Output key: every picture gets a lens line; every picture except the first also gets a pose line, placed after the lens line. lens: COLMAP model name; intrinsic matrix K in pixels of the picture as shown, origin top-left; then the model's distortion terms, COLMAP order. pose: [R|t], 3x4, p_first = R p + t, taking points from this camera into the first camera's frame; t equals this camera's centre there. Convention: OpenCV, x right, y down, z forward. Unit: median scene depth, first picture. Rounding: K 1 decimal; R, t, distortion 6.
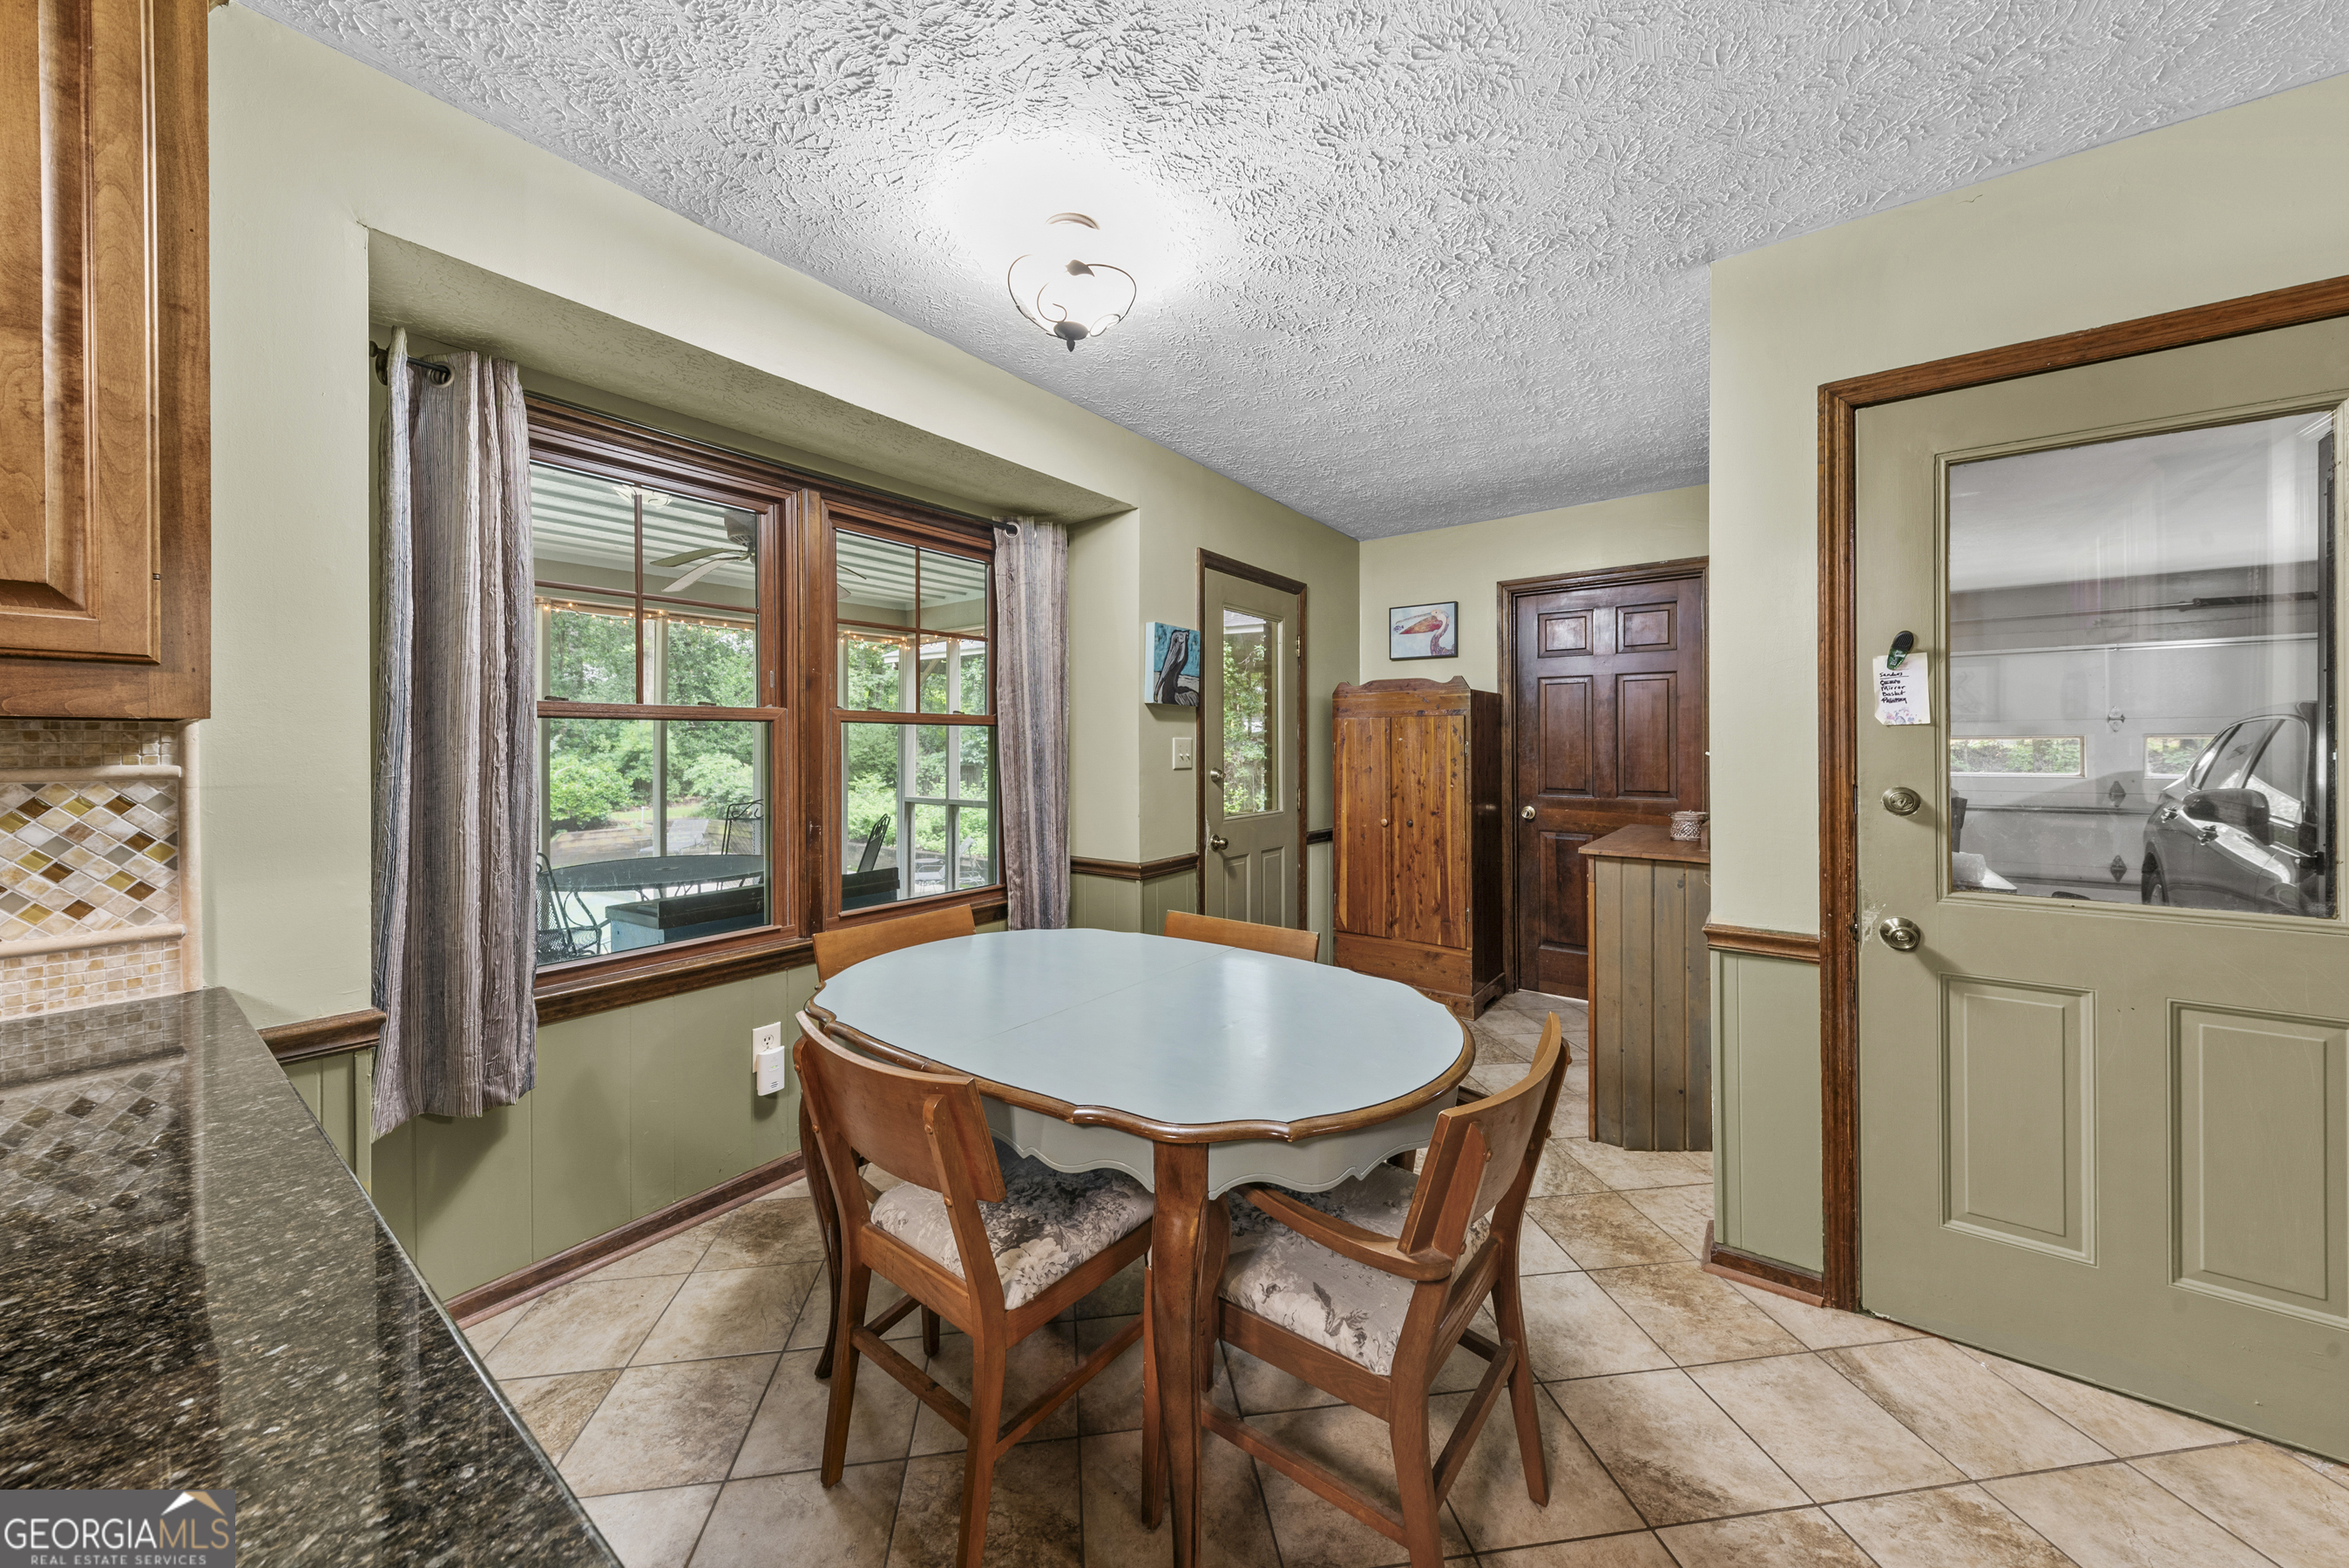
lens RADIAL K [[821.1, 0, 1163.2], [0, 821.1, 742.8], [0, 0, 1]] dist [0.000522, -0.000335]
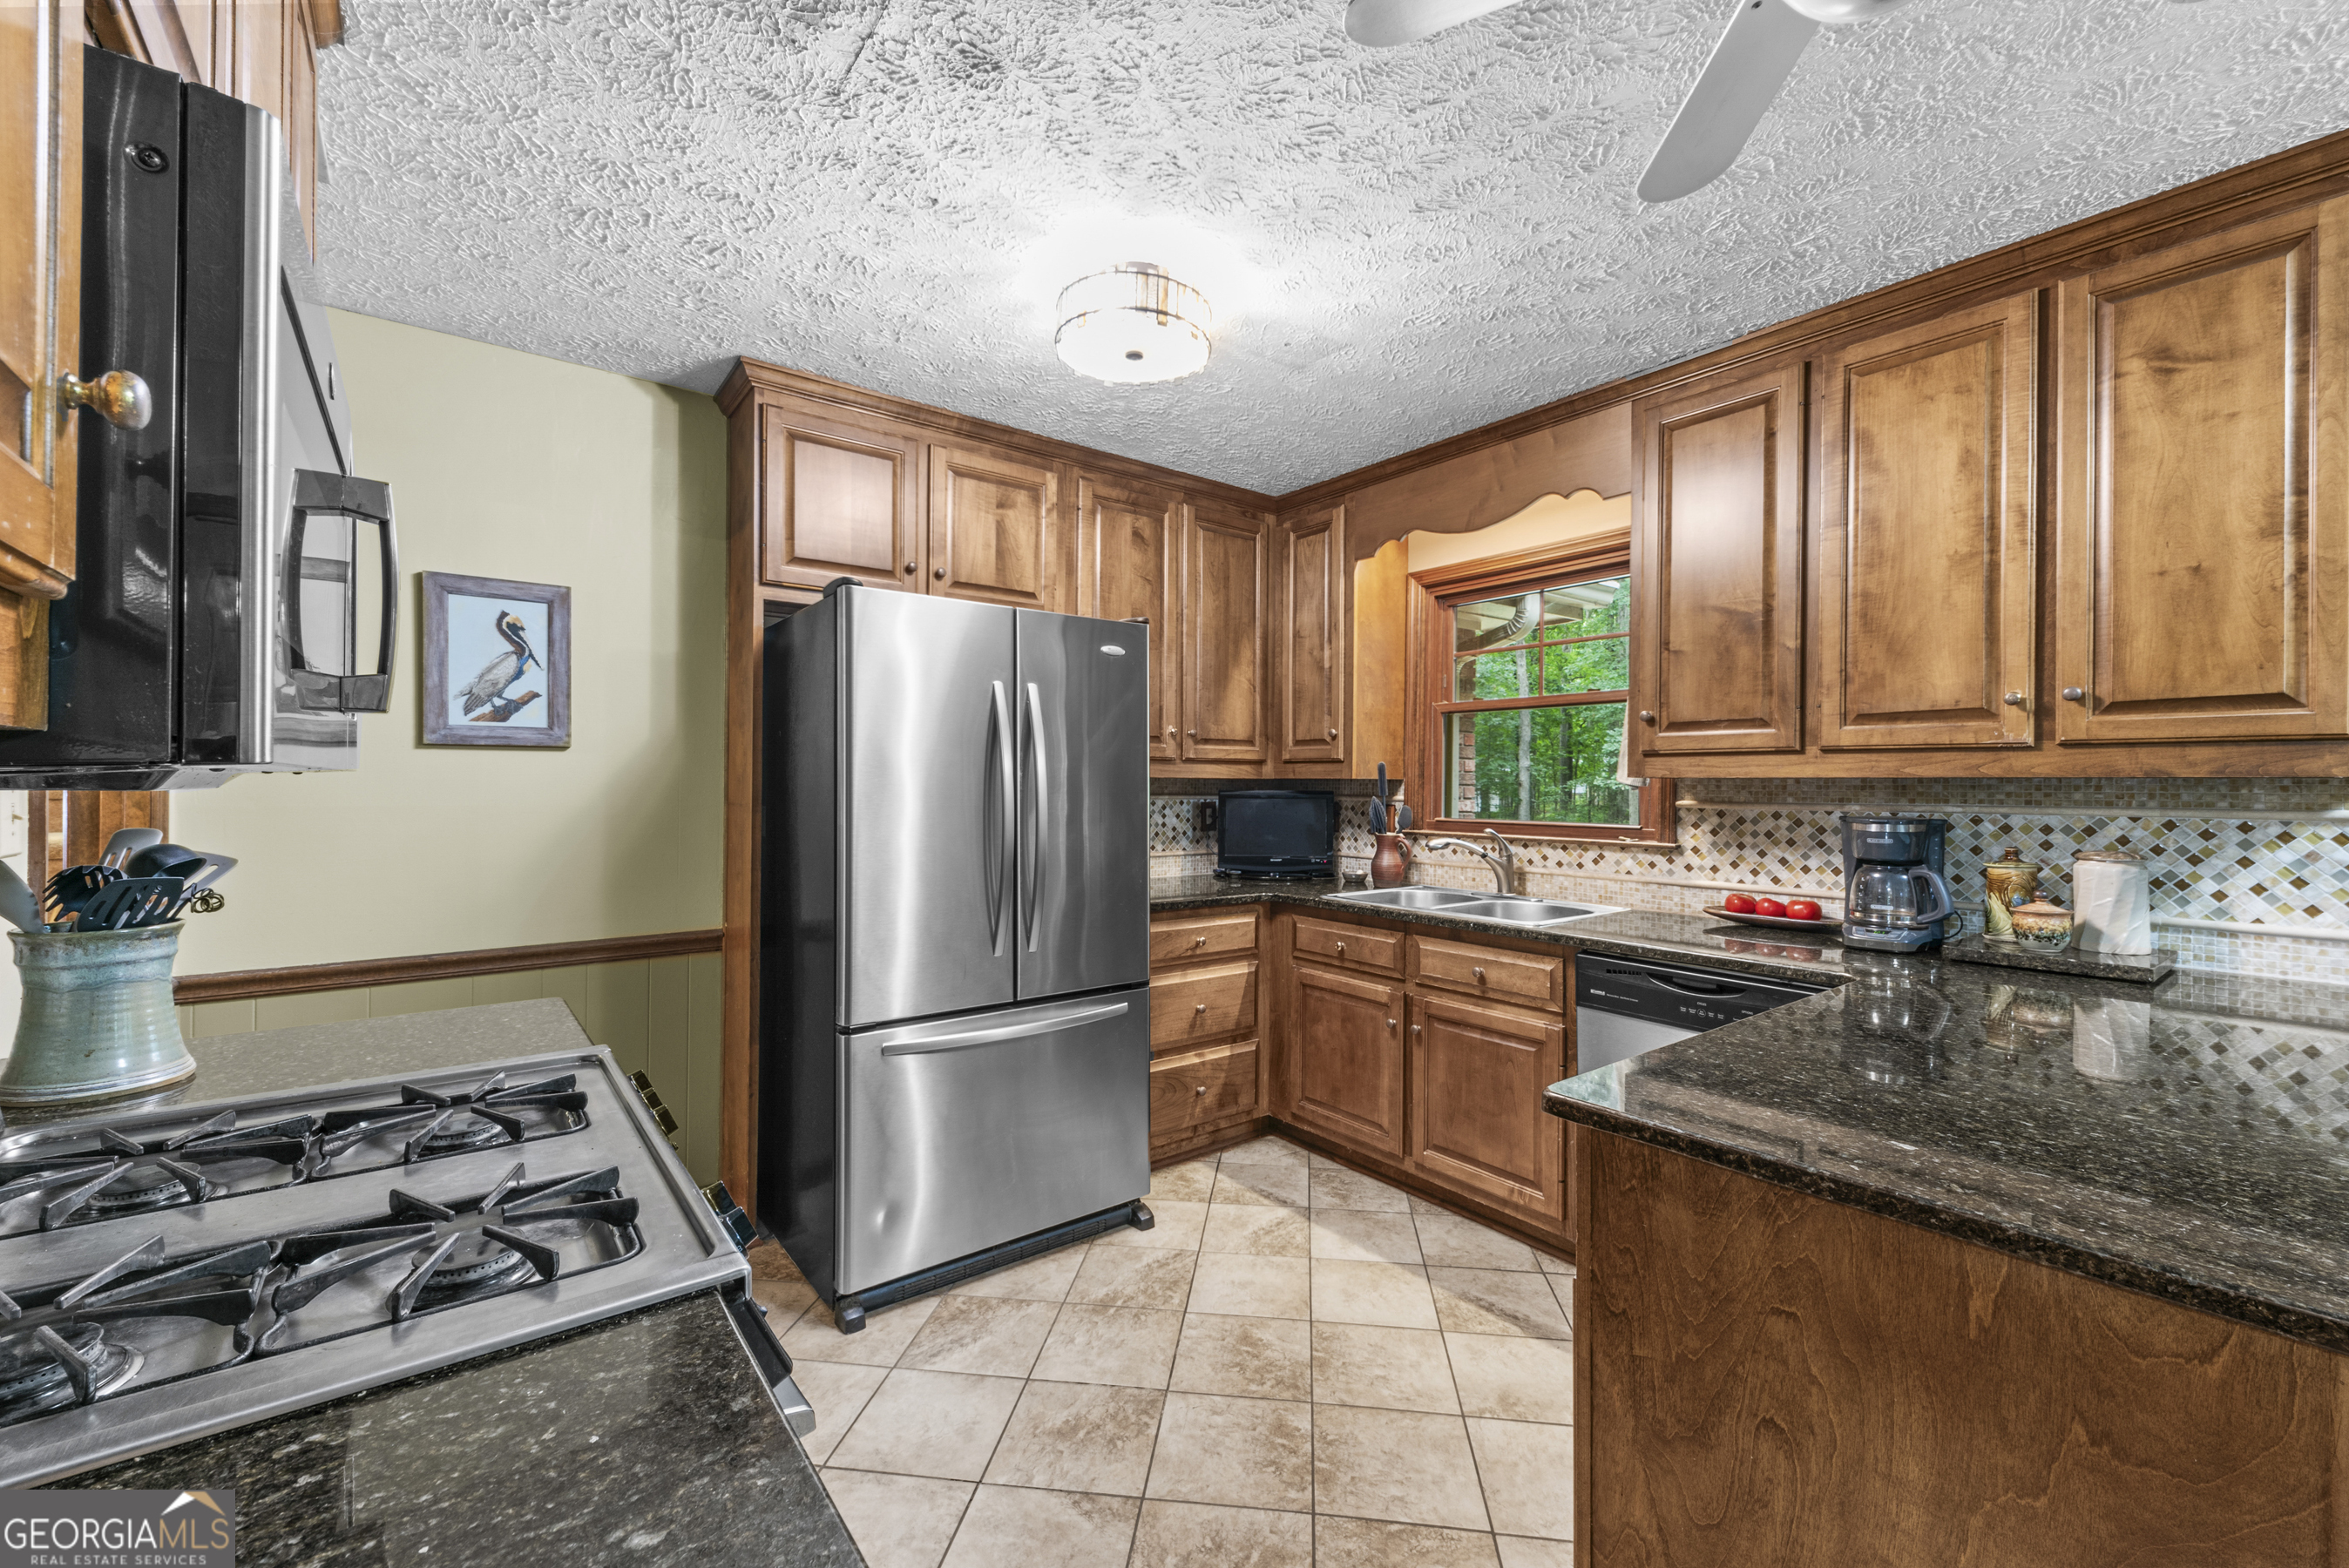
lens RADIAL K [[947.6, 0, 1182.6], [0, 947.6, 795.2], [0, 0, 1]] dist [0.002526, -0.000229]
pose [[-0.267246, 0.009764, -0.963579, 0.367015], [-0.003560, 0.999932, 0.011120, -0.004069], [0.963622, 0.006402, -0.267193, -0.208474]]
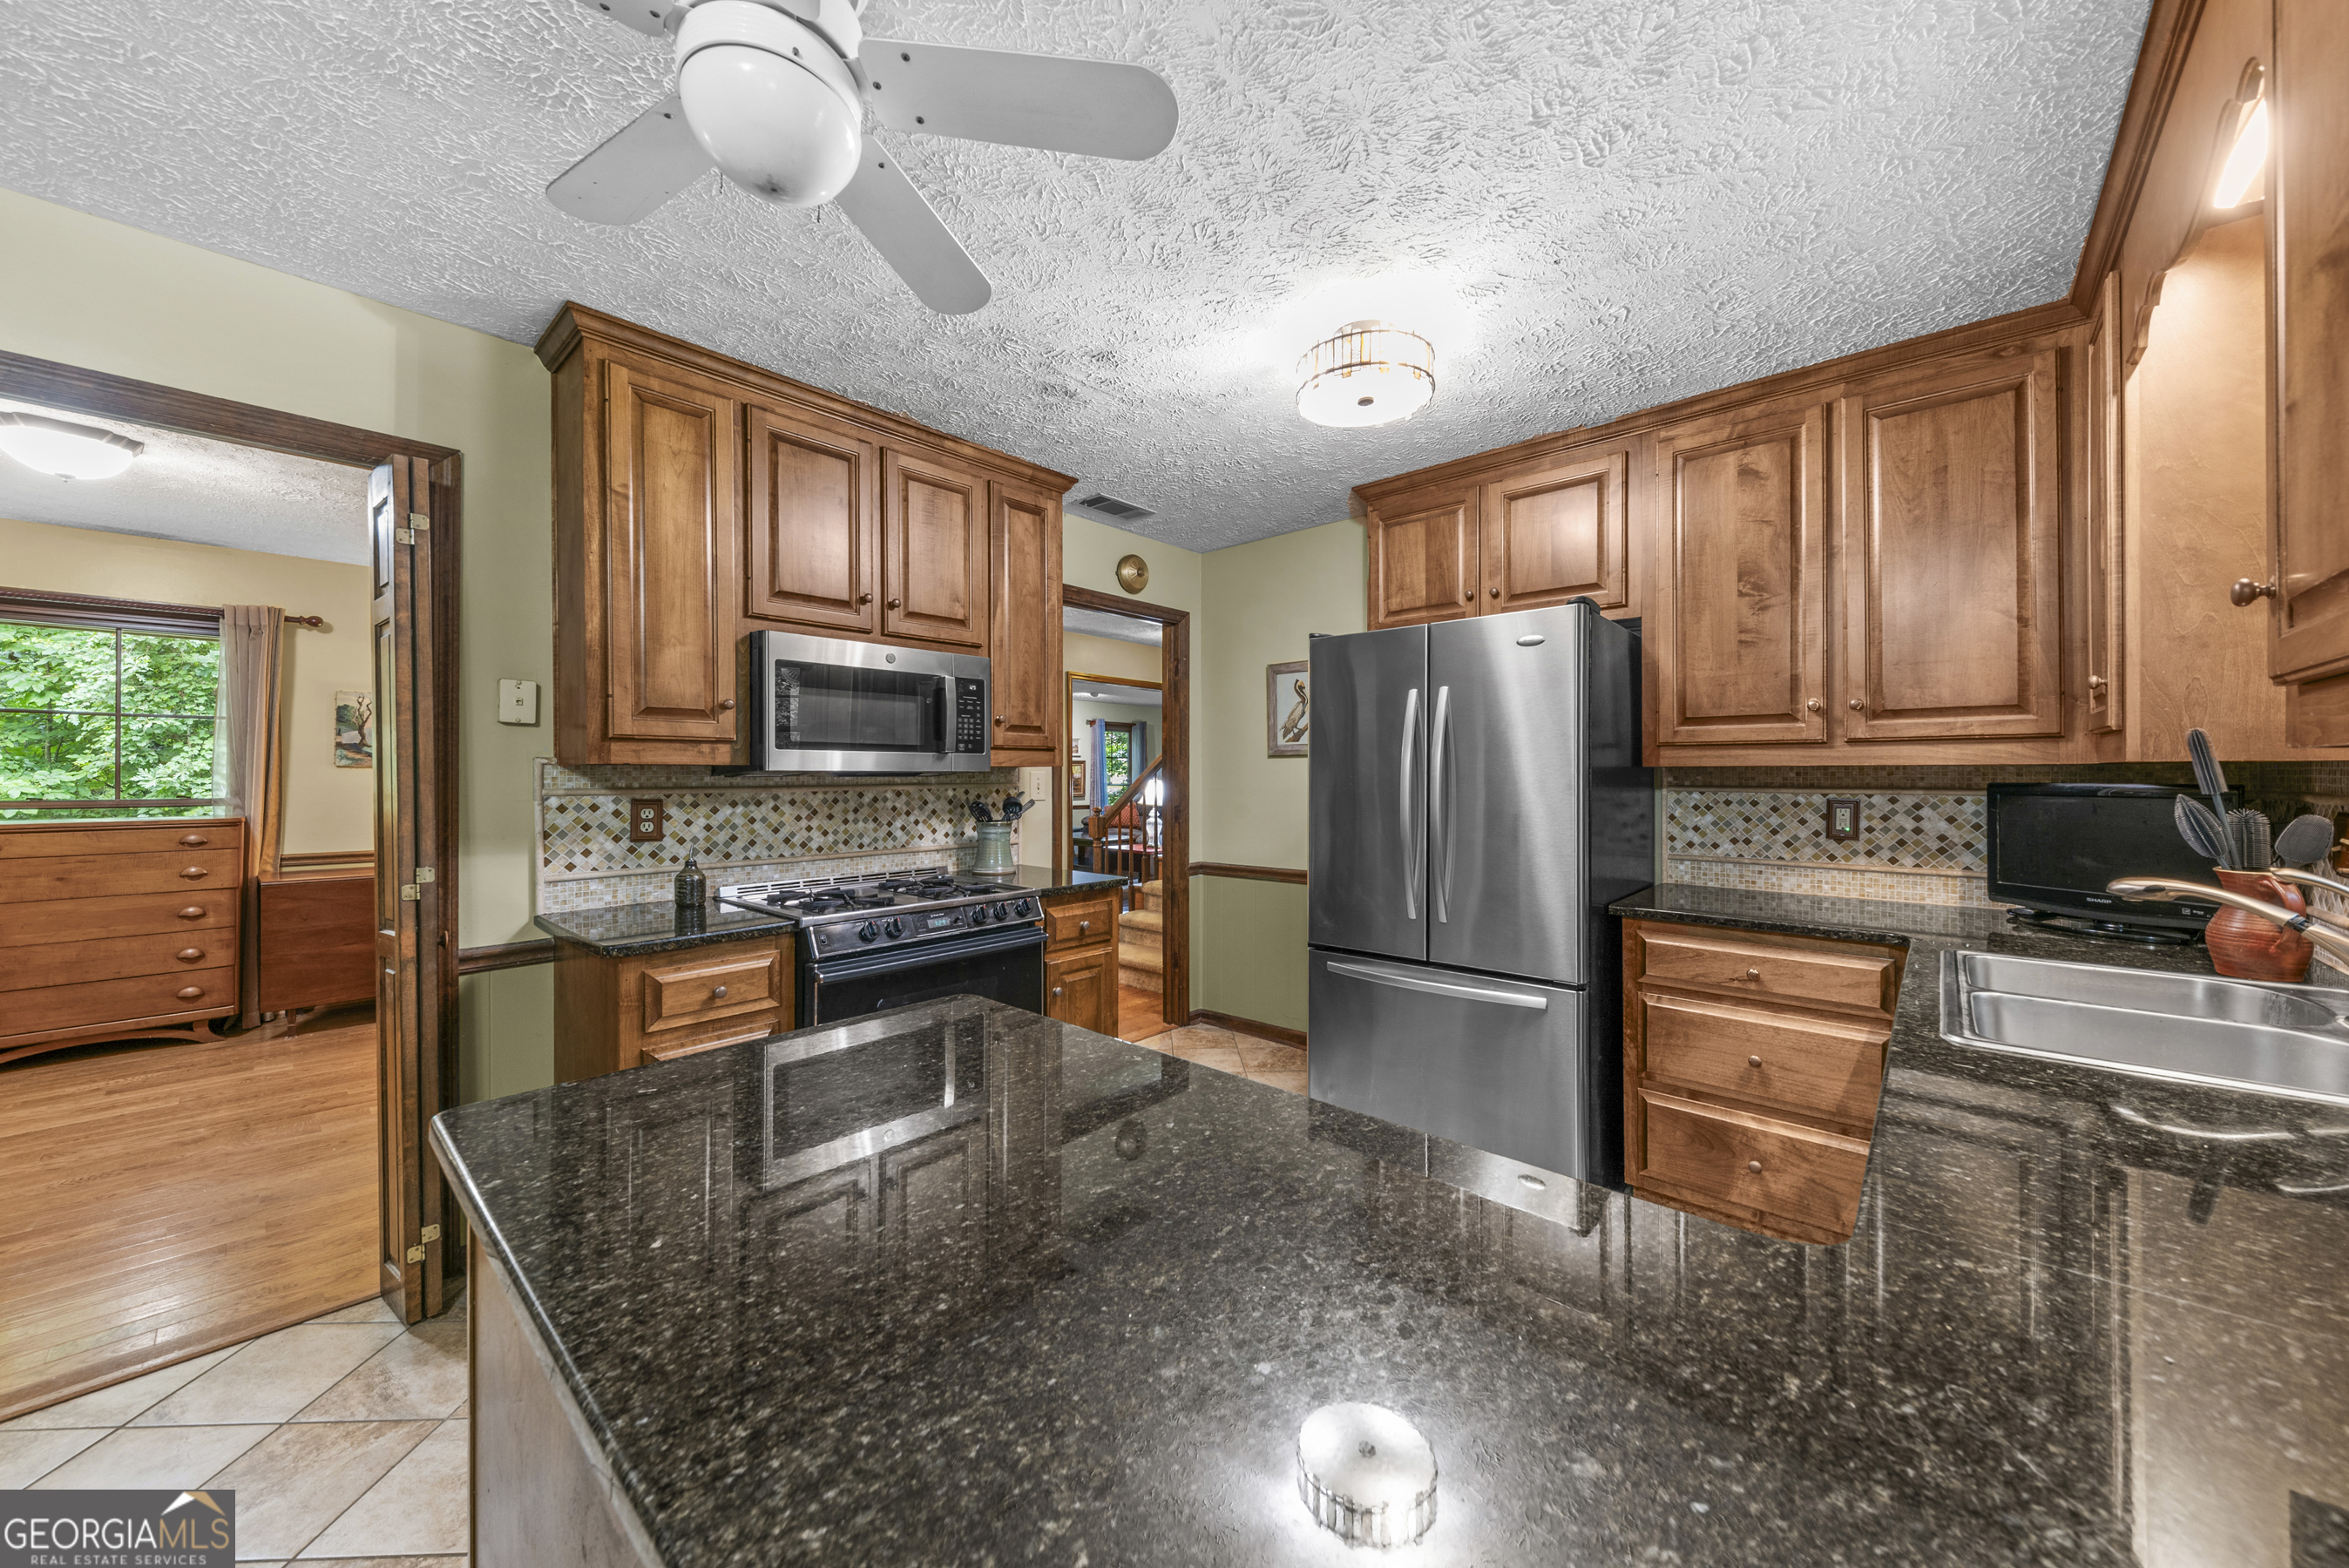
lens RADIAL K [[821.1, 0, 1170.4], [0, 821.1, 780.7], [0, 0, 1]] dist [0.000522, -0.000335]
pose [[-0.994388, 0.001055, 0.105790, -1.532127], [0.001733, 0.999979, 0.006319, -0.005083], [-0.105781, 0.006467, -0.994368, 1.414447]]
